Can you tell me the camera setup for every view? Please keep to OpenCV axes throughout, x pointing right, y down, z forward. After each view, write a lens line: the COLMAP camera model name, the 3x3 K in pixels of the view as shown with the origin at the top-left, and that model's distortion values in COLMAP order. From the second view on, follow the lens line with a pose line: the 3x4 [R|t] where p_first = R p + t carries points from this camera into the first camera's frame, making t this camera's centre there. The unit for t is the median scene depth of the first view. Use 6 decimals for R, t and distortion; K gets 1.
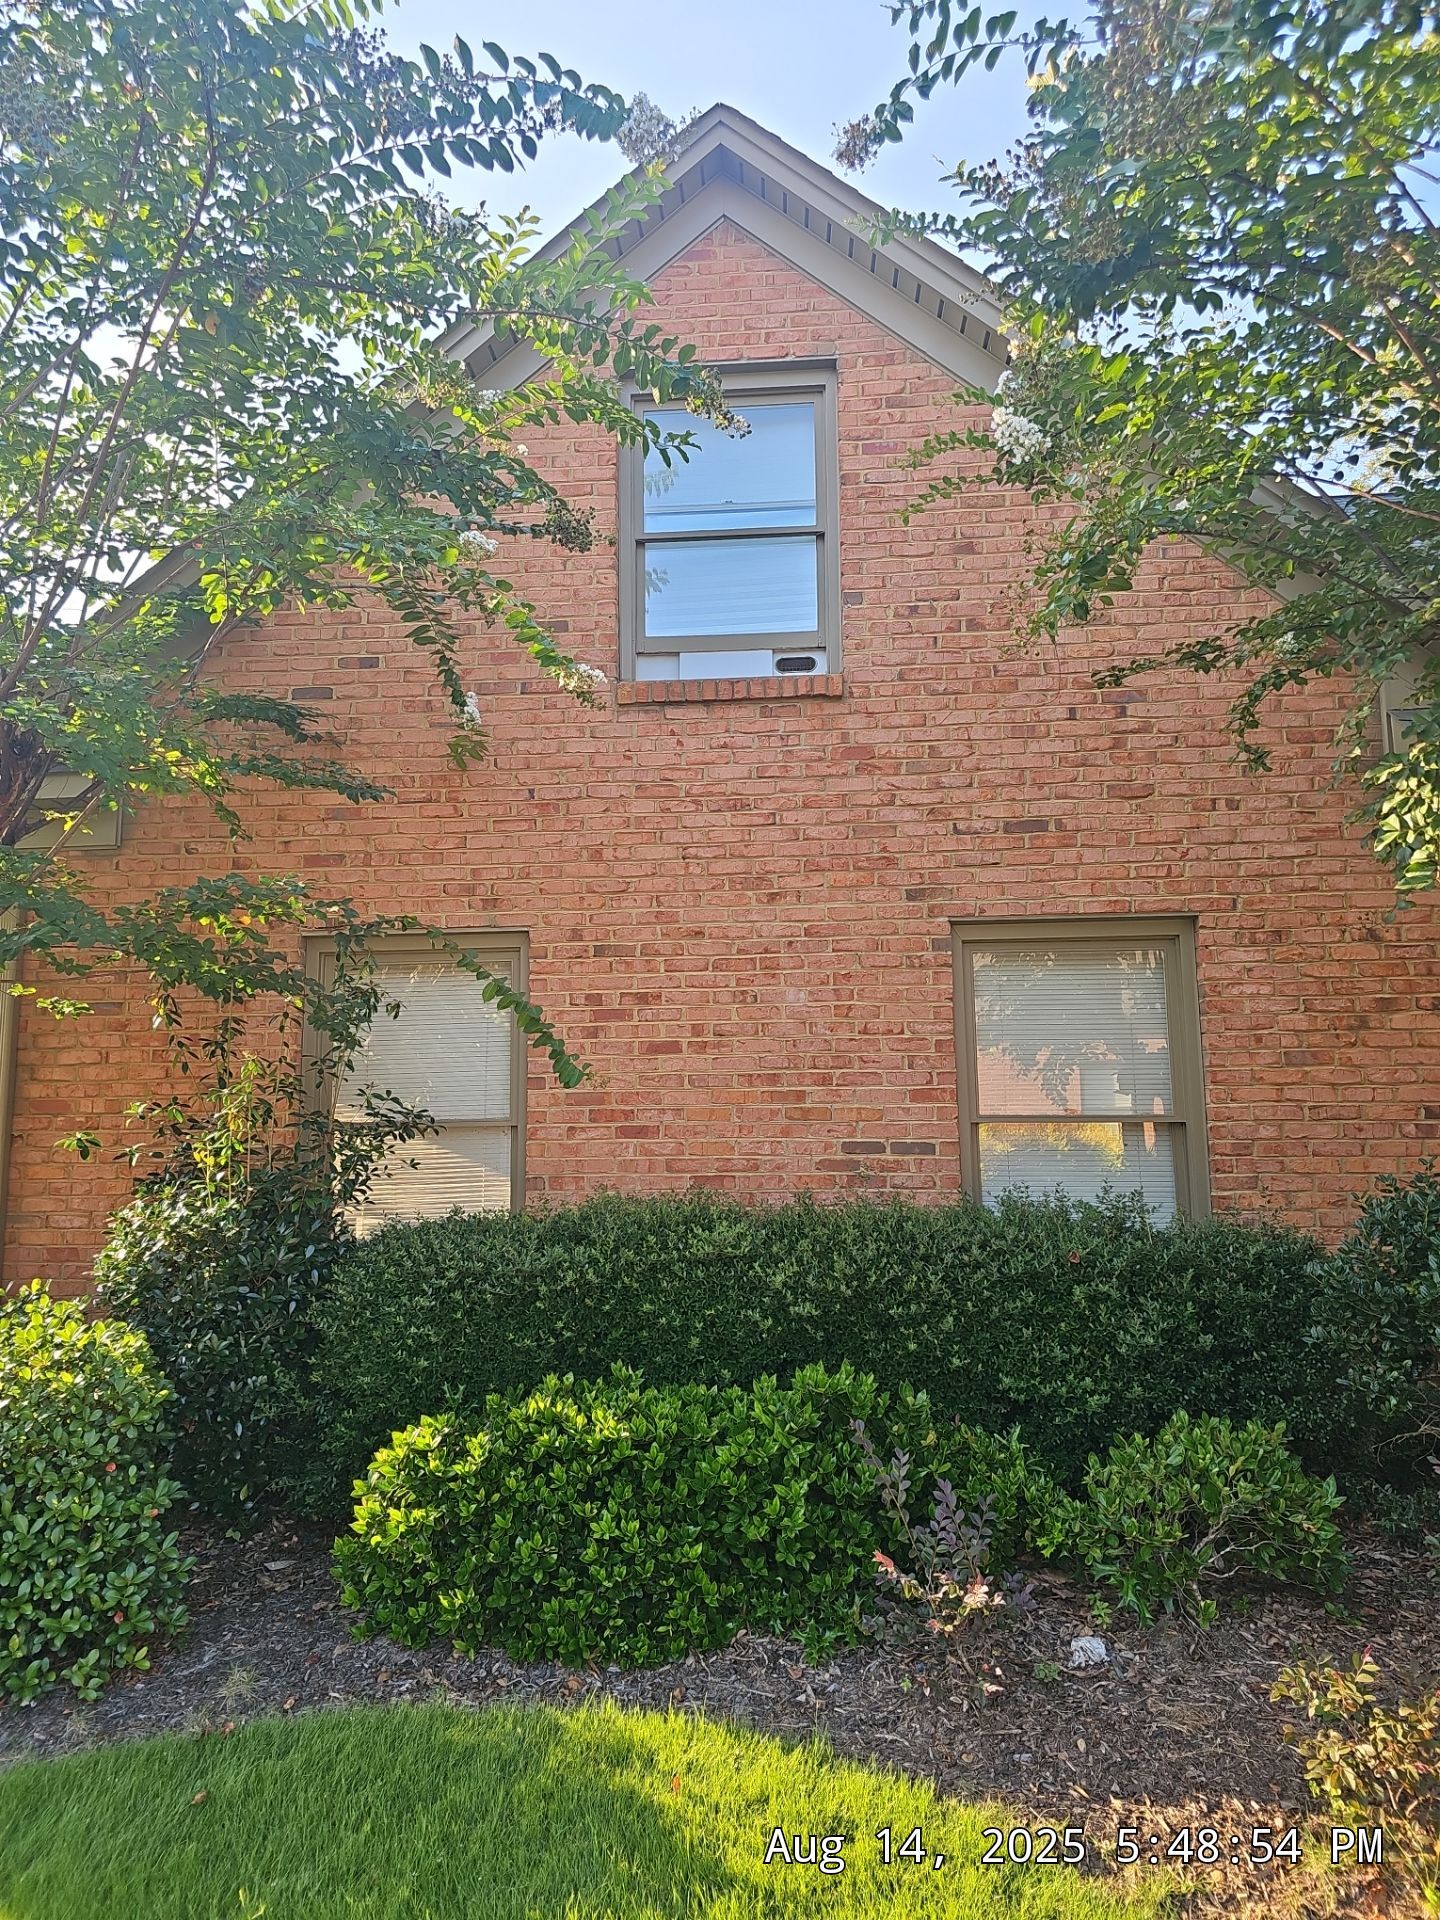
lens RADIAL K [[1278.7, 0, 719.4], [0, 1278.7, 949.4], [0, 0, 1]] dist [0.025180, -0.012969]
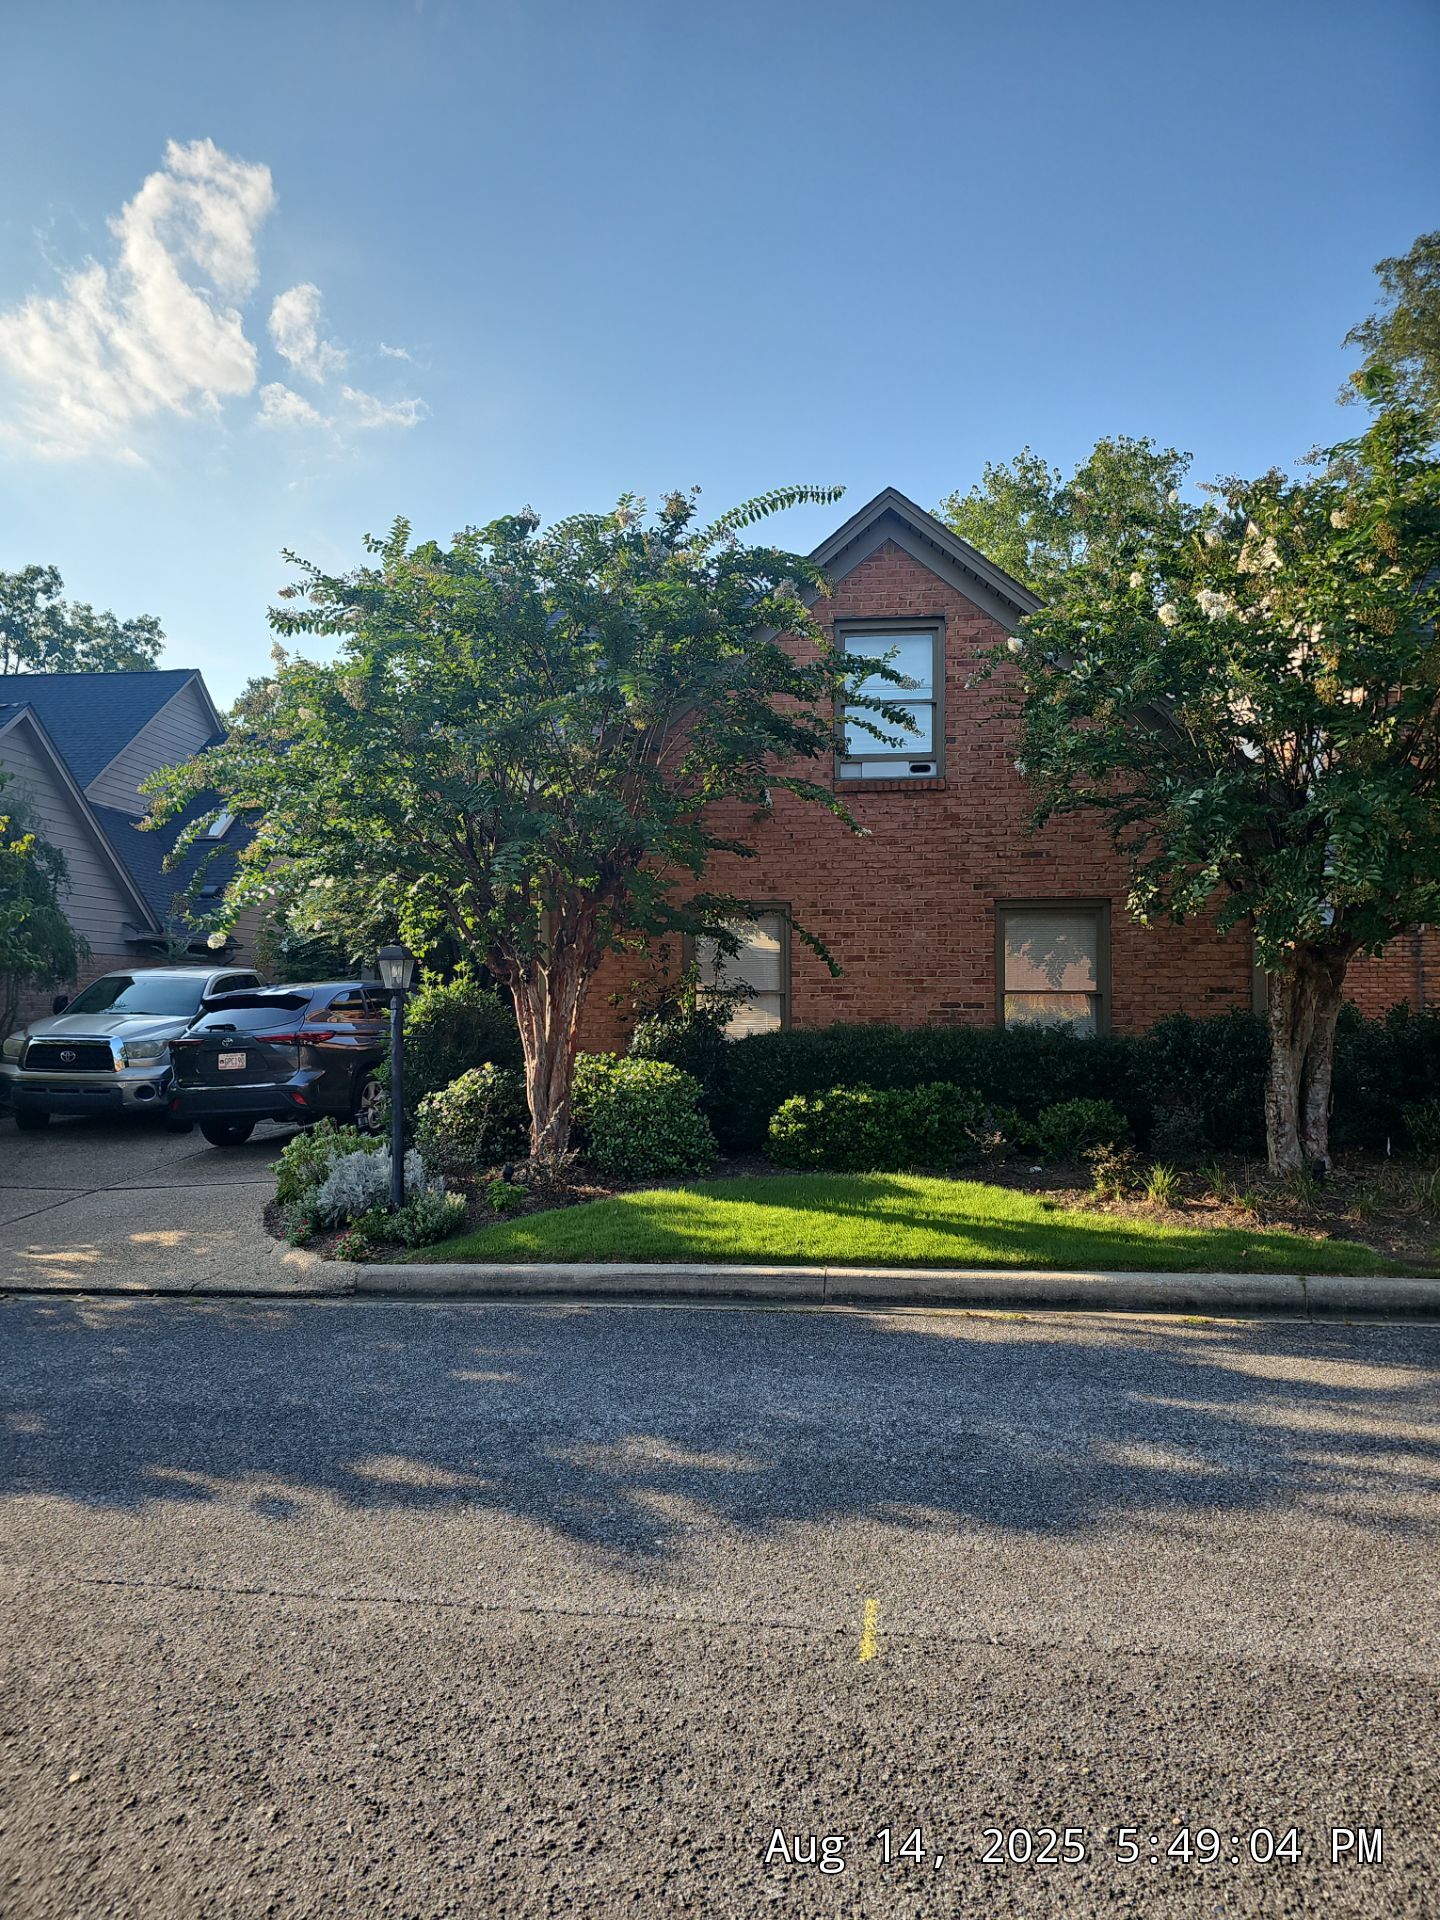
lens RADIAL K [[1278.7, 0, 684.1], [0, 1278.7, 992.2], [0, 0, 1]] dist [0.025180, -0.012969]
pose [[0.998728, 0.007701, -0.049837, -0.227074], [-0.001530, 0.992444, 0.122690, -0.130340], [0.050405, -0.122457, 0.991193, -1.155940]]
